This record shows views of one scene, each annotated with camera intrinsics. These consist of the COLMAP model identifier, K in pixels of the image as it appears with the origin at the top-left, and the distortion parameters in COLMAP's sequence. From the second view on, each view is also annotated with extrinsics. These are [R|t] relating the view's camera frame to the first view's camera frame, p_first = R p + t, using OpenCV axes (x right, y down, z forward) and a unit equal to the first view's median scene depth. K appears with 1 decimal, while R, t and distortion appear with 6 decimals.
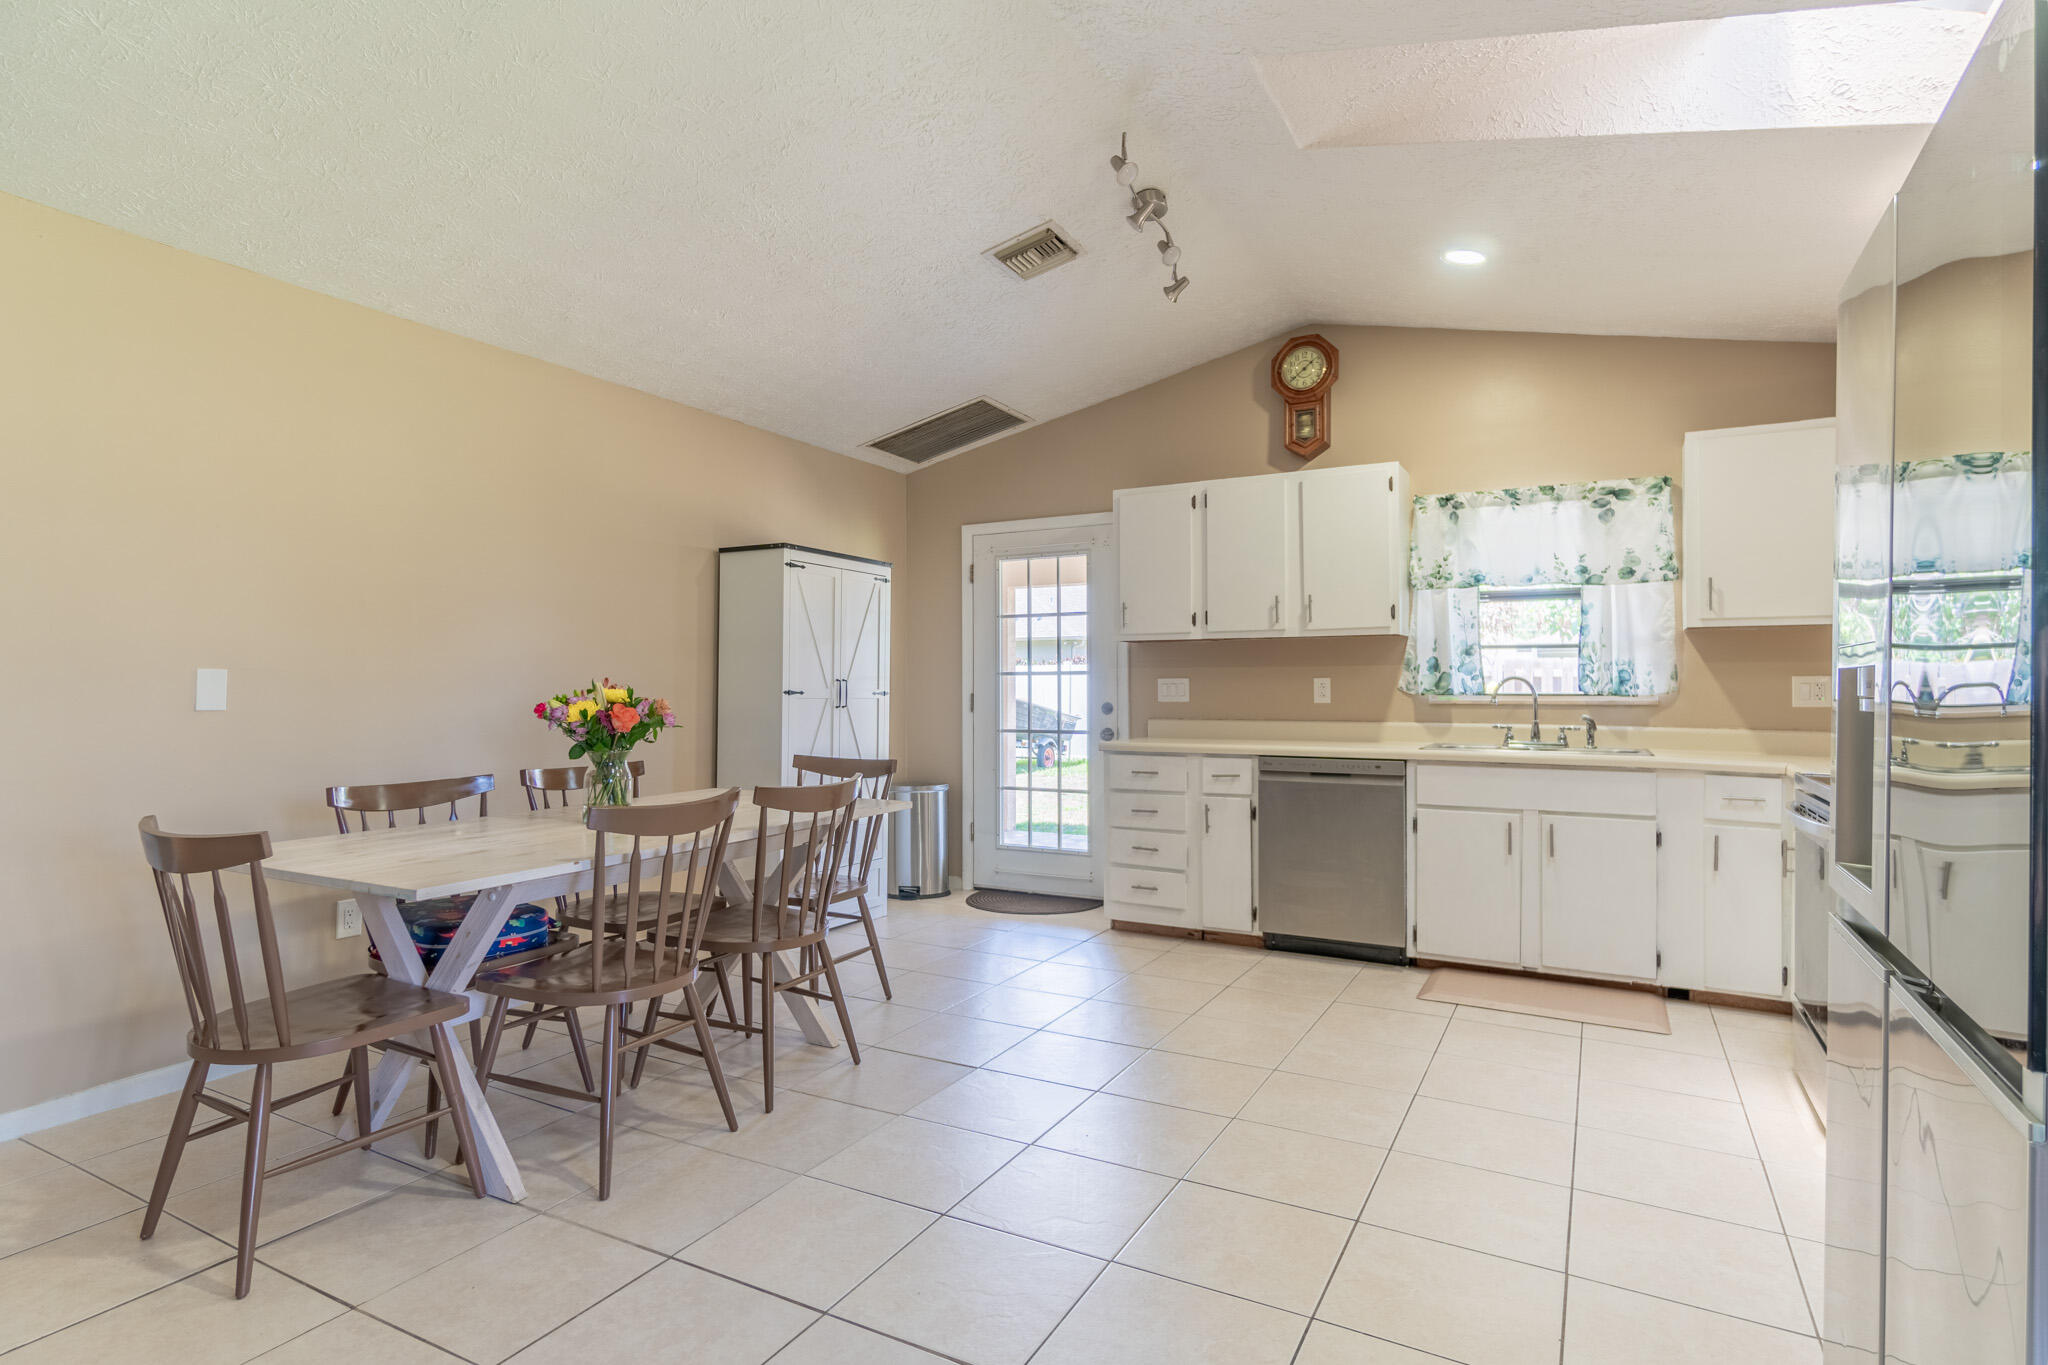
lens RADIAL K [[1054.0, 0, 1023.5], [0, 1054.0, 678.1], [0, 0, 1]] dist [0.011108, -0.005101]
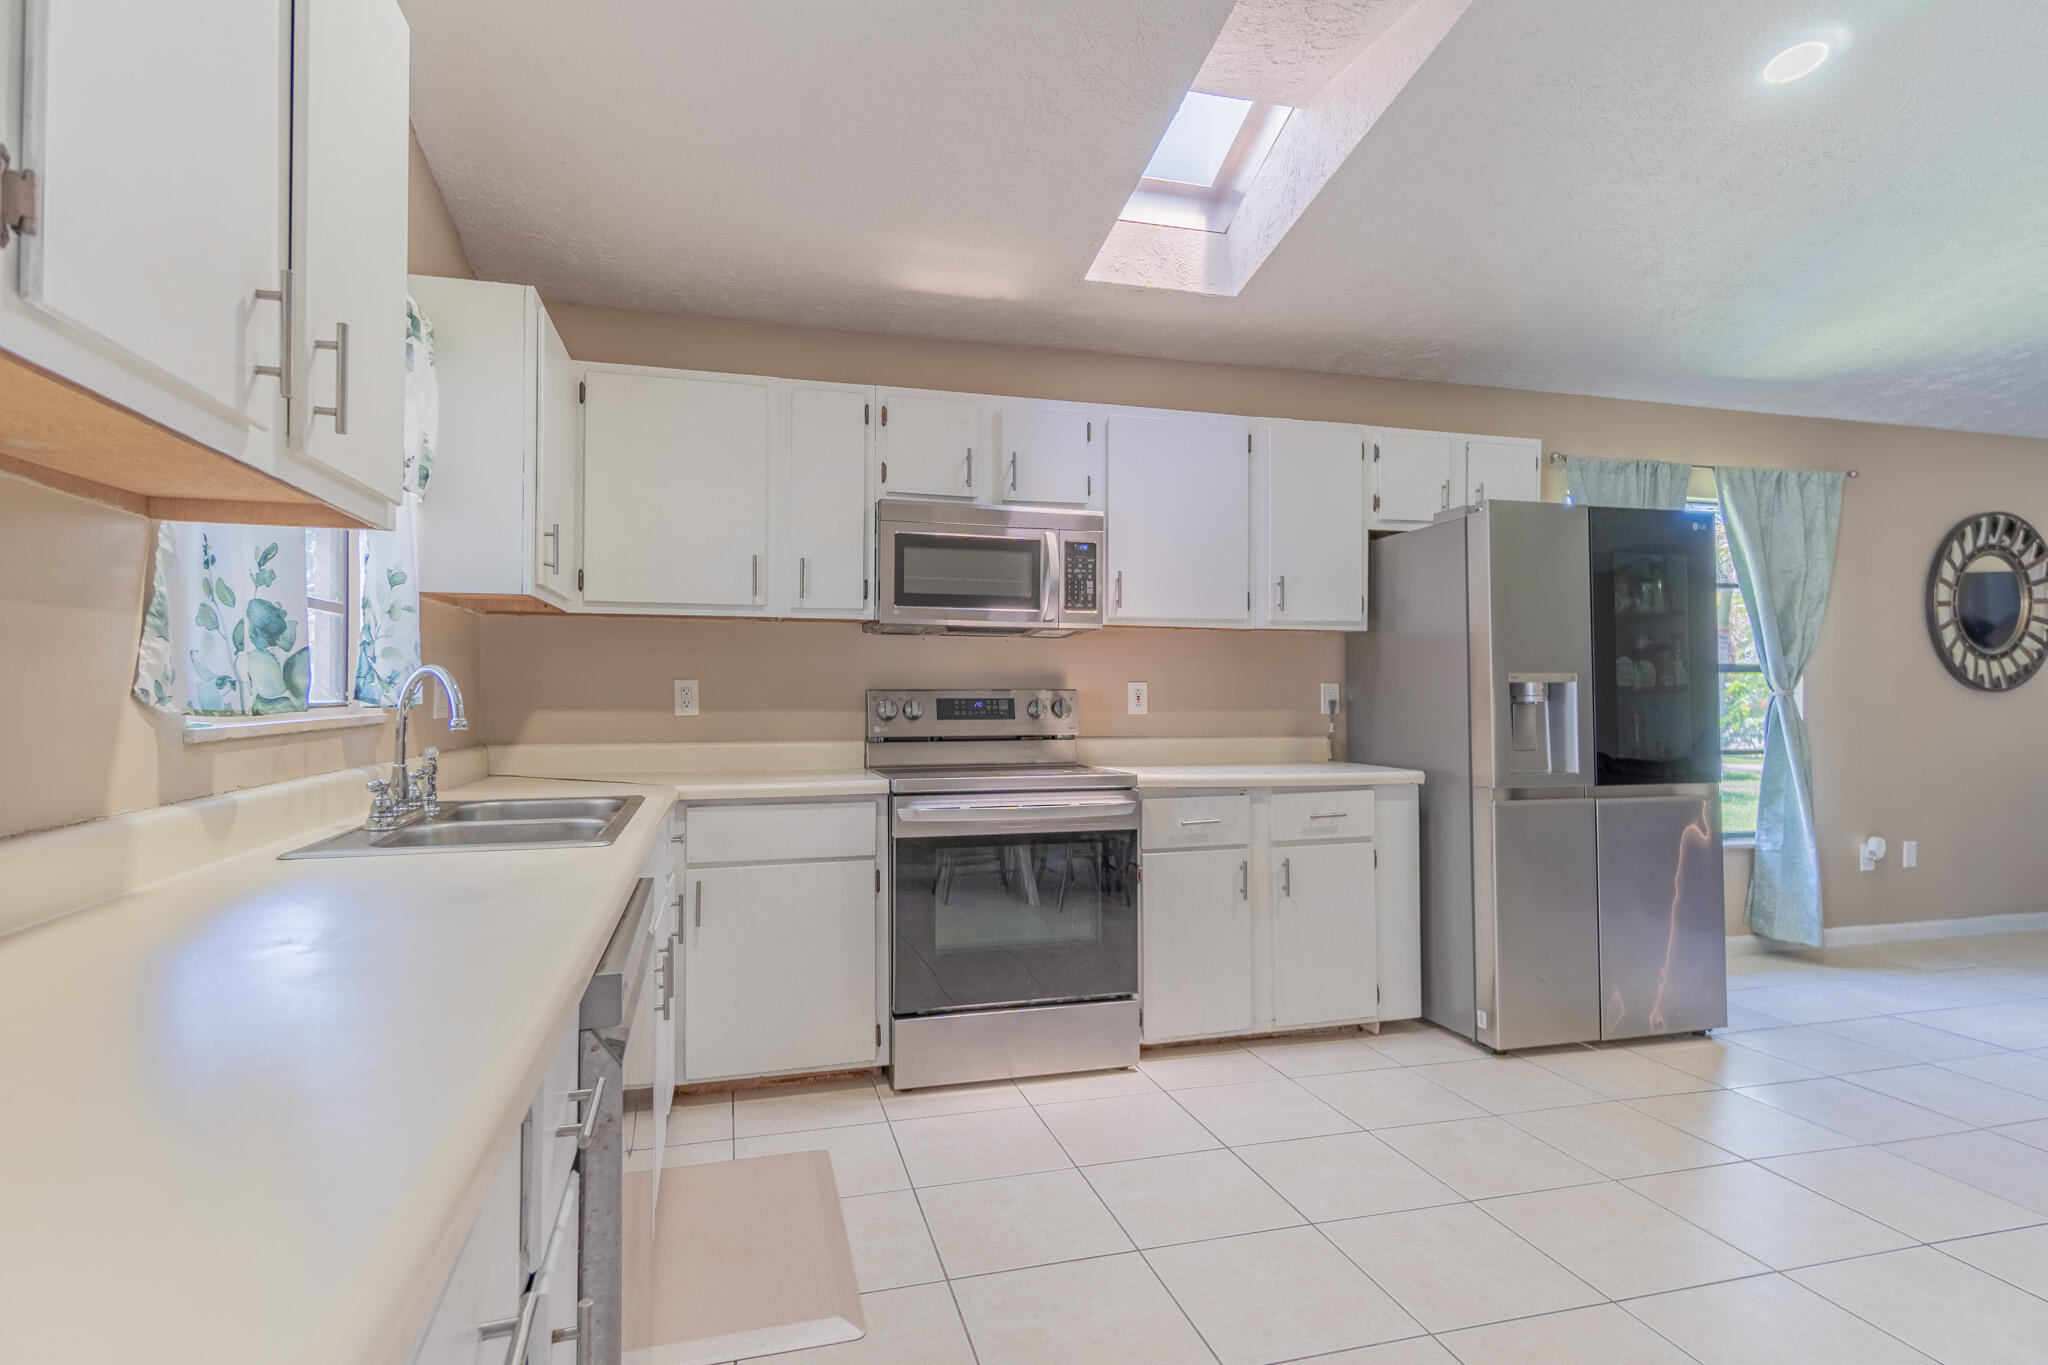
lens RADIAL K [[1054.0, 0, 1029.8], [0, 1054.0, 676.5], [0, 0, 1]] dist [0.011108, -0.005101]
pose [[-0.701901, 0.008900, 0.712219, -0.023020], [-0.006435, 0.999802, -0.018835, 0.009000], [-0.712246, -0.017804, -0.701704, 1.072438]]
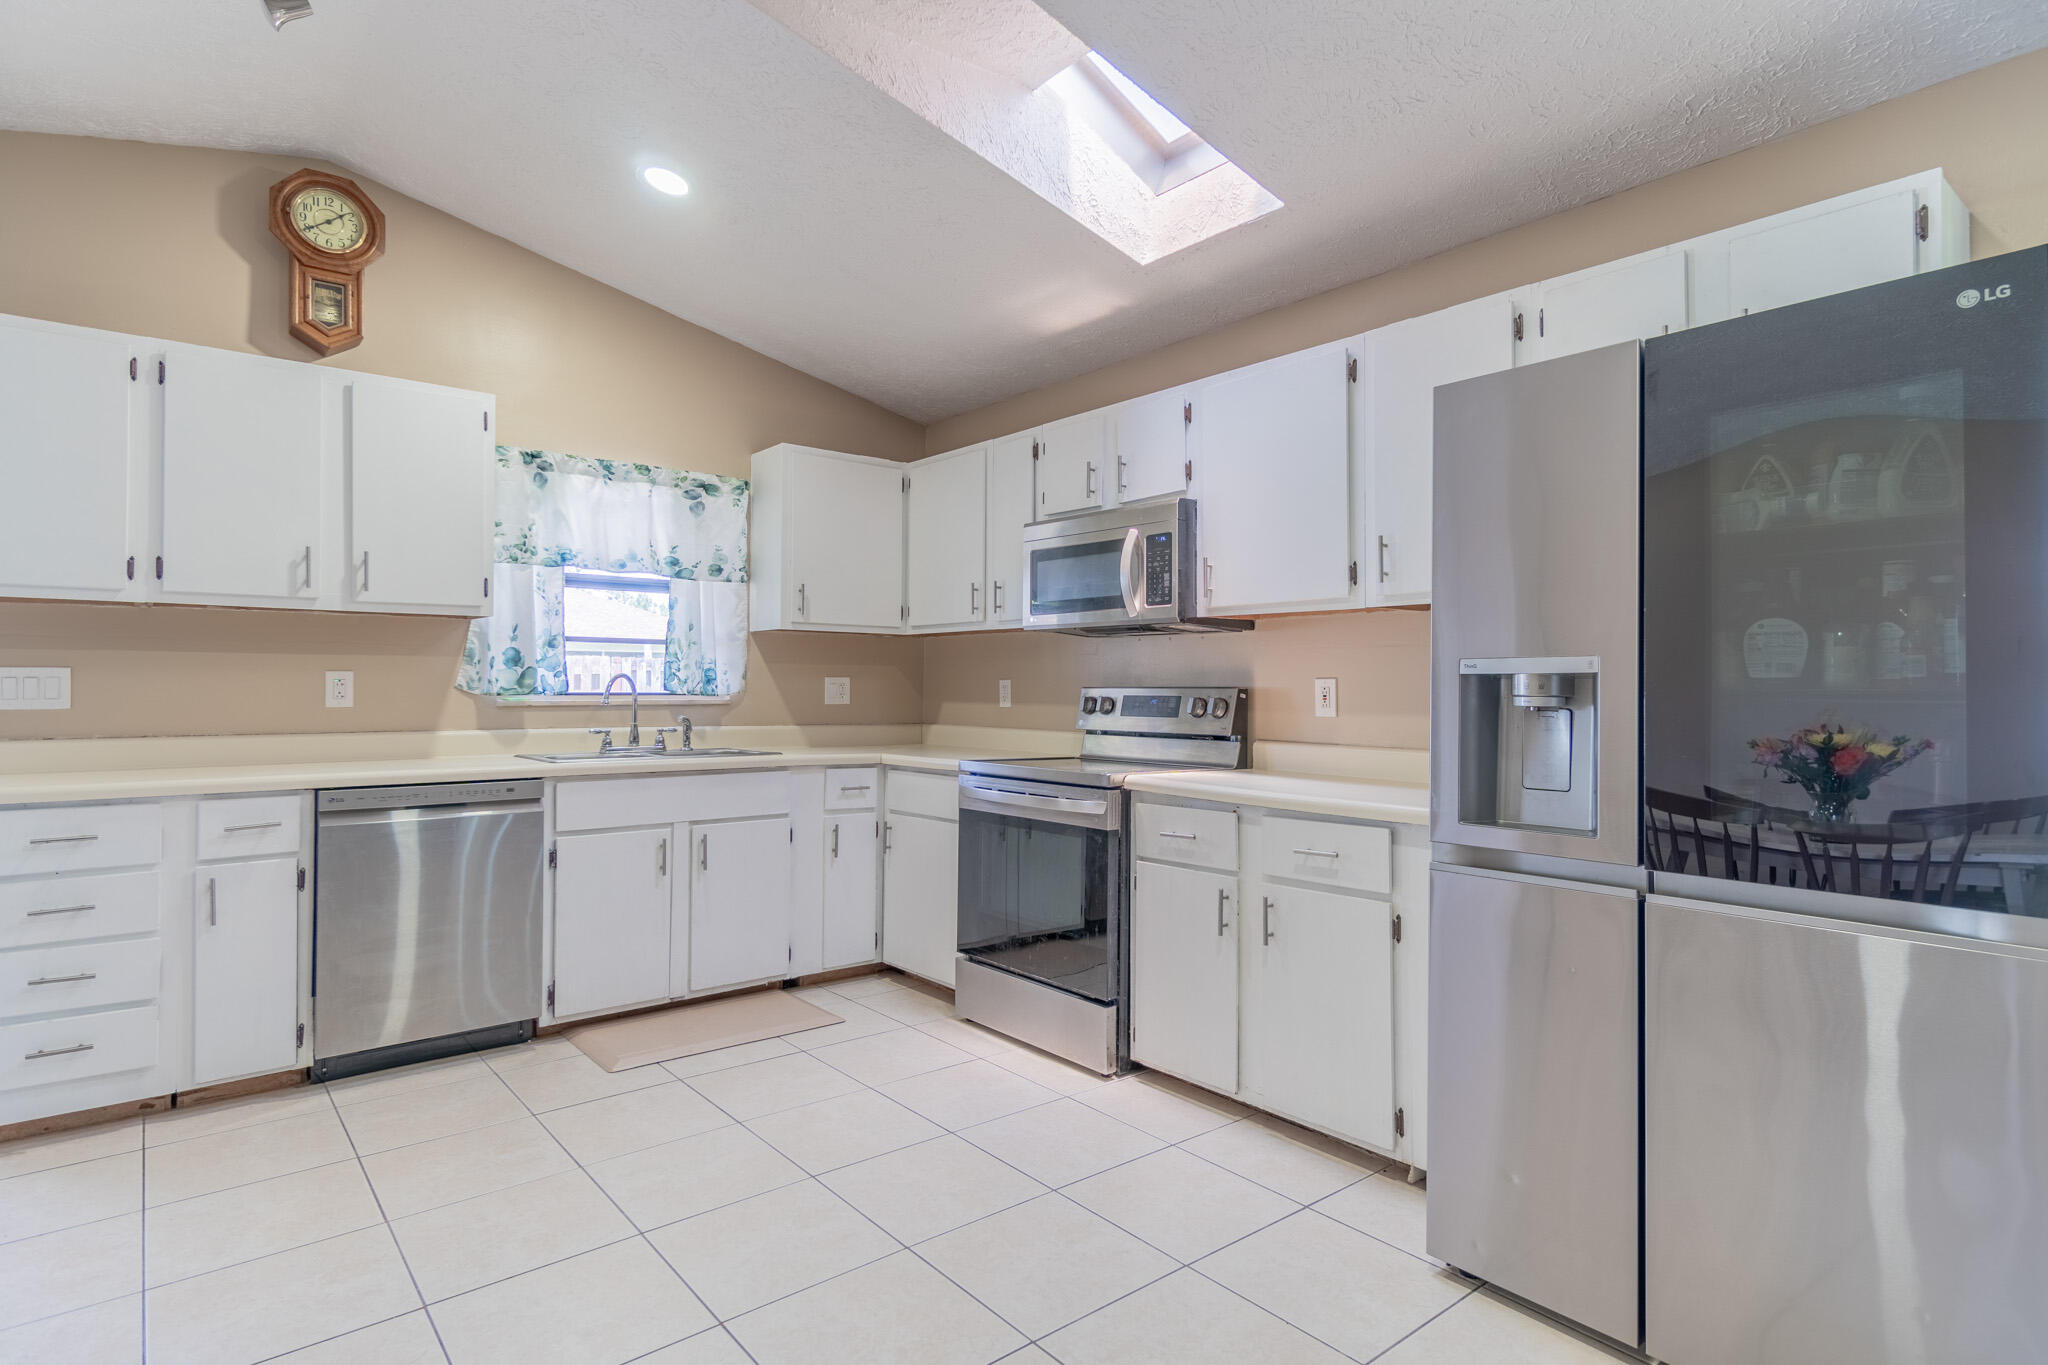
lens RADIAL K [[1054.0, 0, 1023.2], [0, 1054.0, 675.4], [0, 0, 1]] dist [0.011108, -0.005101]
pose [[0.366012, 0.013631, 0.930510, -0.219773], [-0.011975, 0.999879, -0.009937, 0.004389], [-0.930533, -0.007506, 0.366131, 0.346276]]
